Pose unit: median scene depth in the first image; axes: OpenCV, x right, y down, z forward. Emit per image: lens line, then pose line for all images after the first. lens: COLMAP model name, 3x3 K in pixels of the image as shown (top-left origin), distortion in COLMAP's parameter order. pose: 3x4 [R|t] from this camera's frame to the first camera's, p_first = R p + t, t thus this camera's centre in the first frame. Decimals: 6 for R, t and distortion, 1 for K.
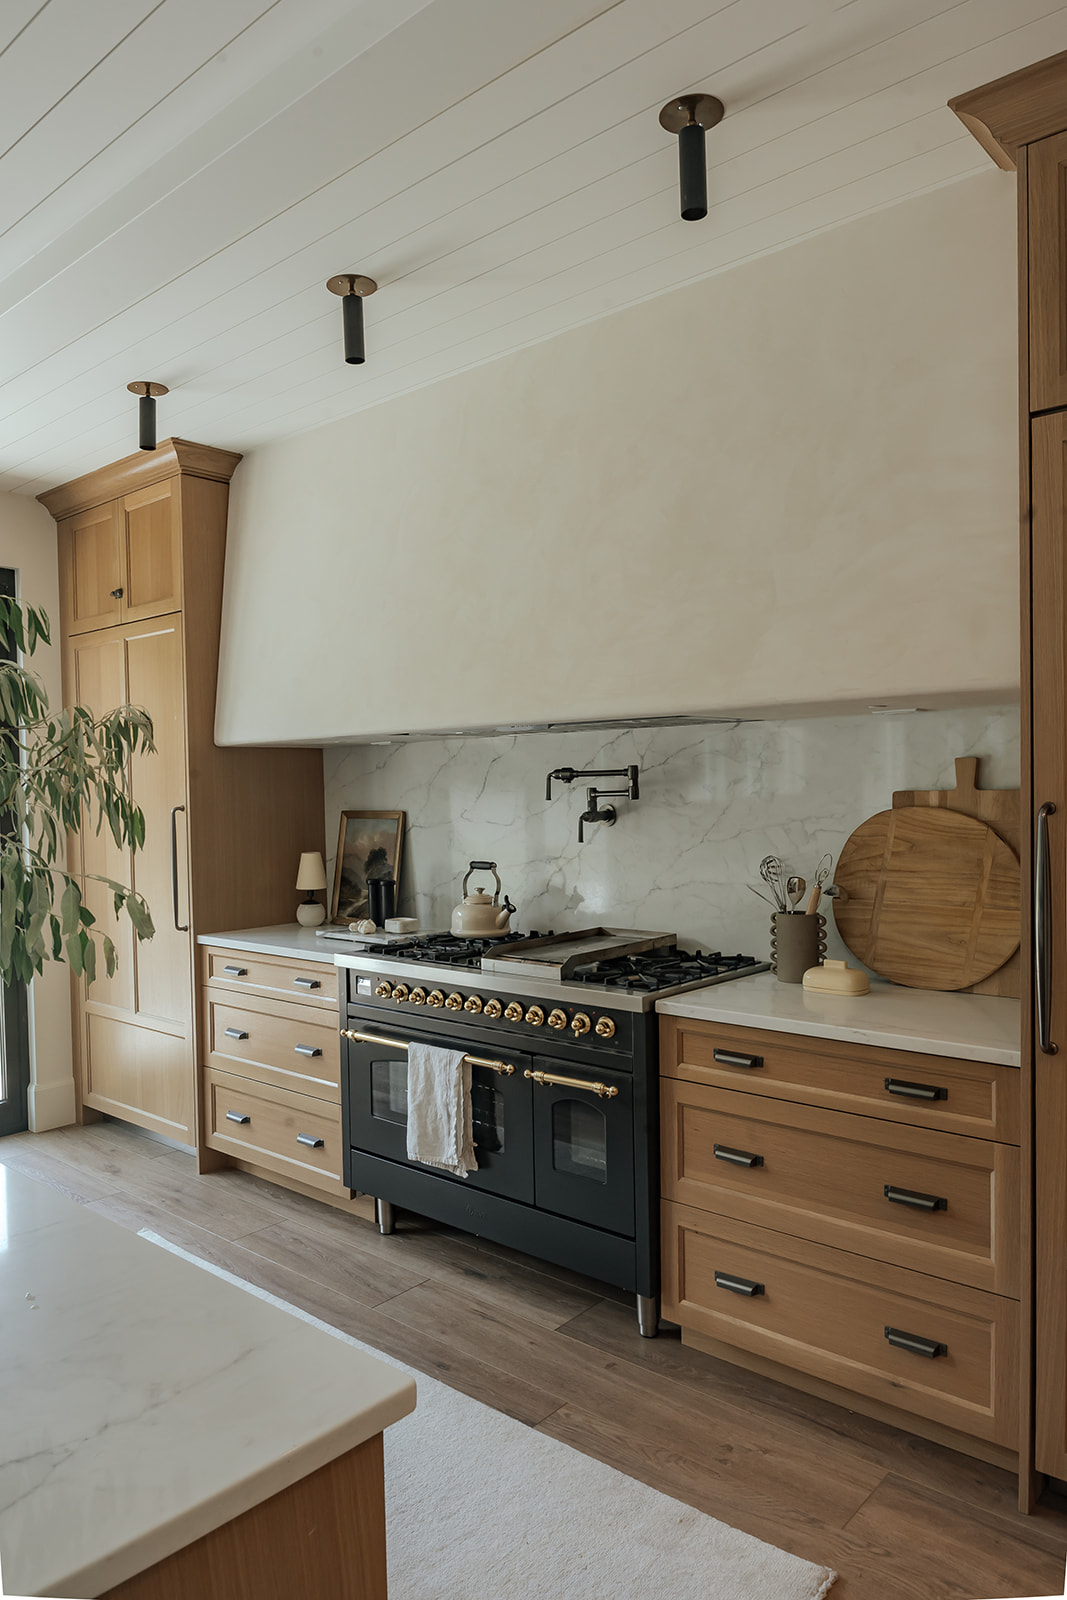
lens RADIAL K [[1078.0, 0, 532.7], [0, 1078.0, 832.5], [0, 0, 1]] dist [0.005028, 0.001690]
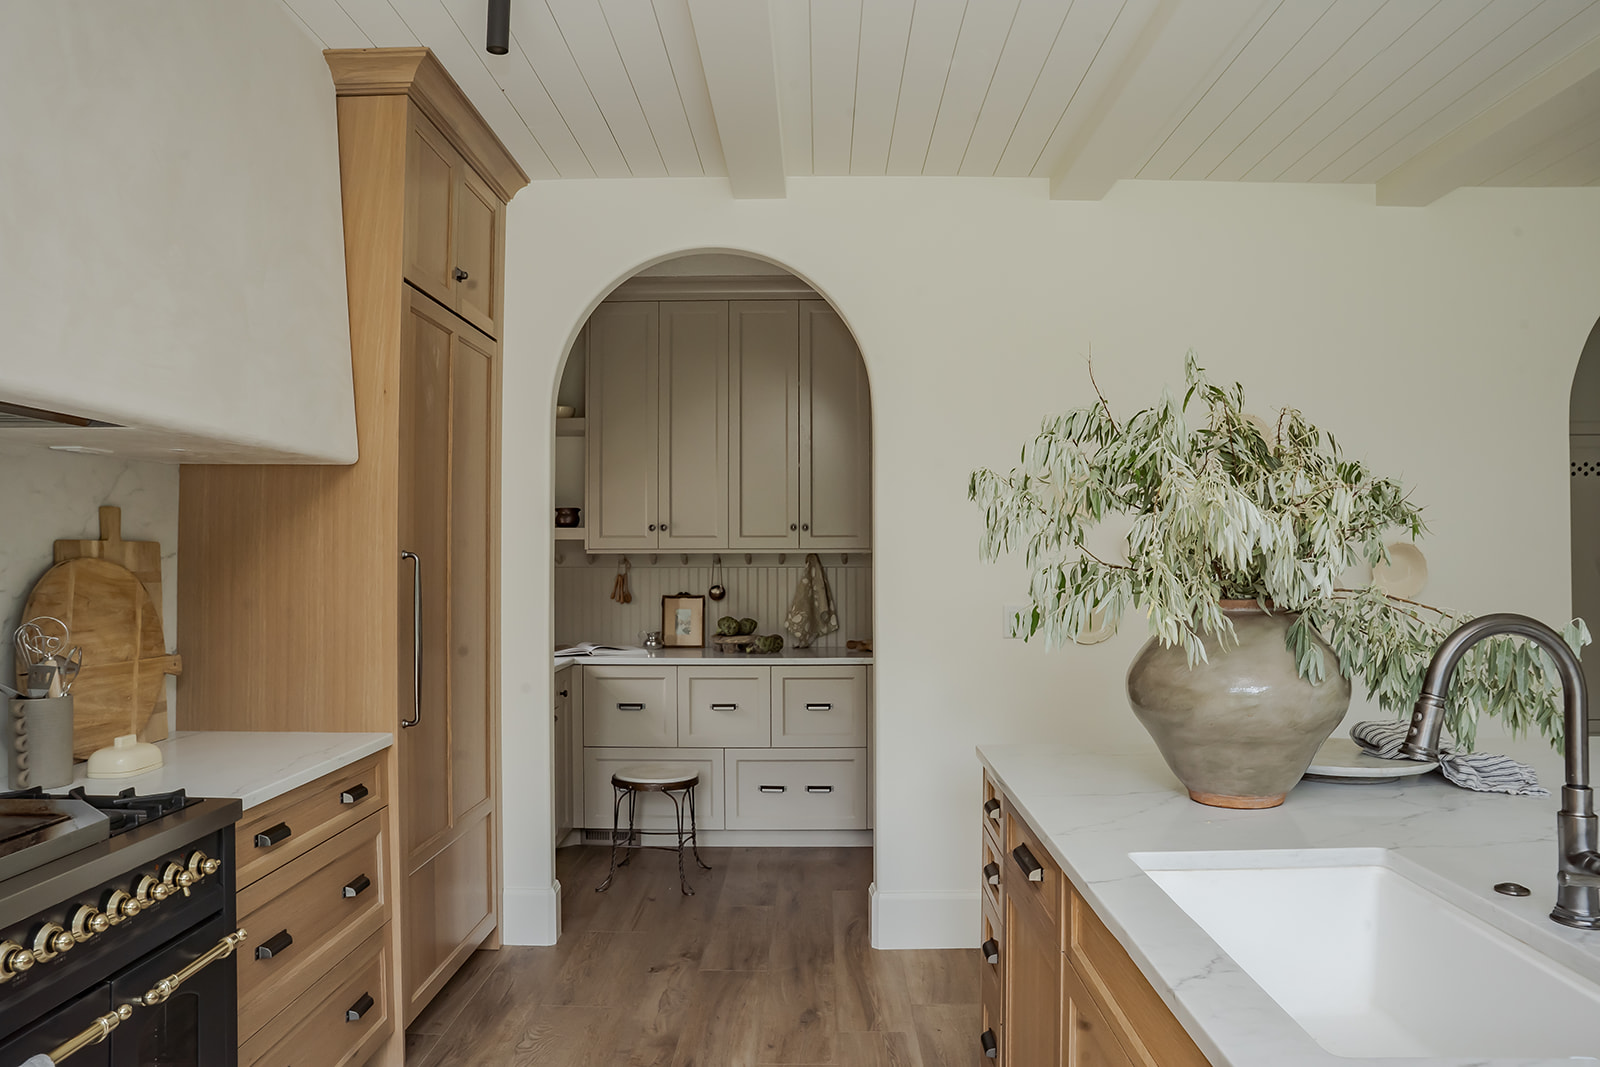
lens RADIAL K [[1078.0, 0, 800.0], [0, 1078.0, 533.5], [0, 0, 1]] dist [0.005028, 0.001690]
pose [[-0.648026, 0.026537, 0.761156, -0.613363], [0.030653, 0.999492, -0.008749, -0.015380], [-0.761001, 0.017662, -0.648510, 0.969947]]
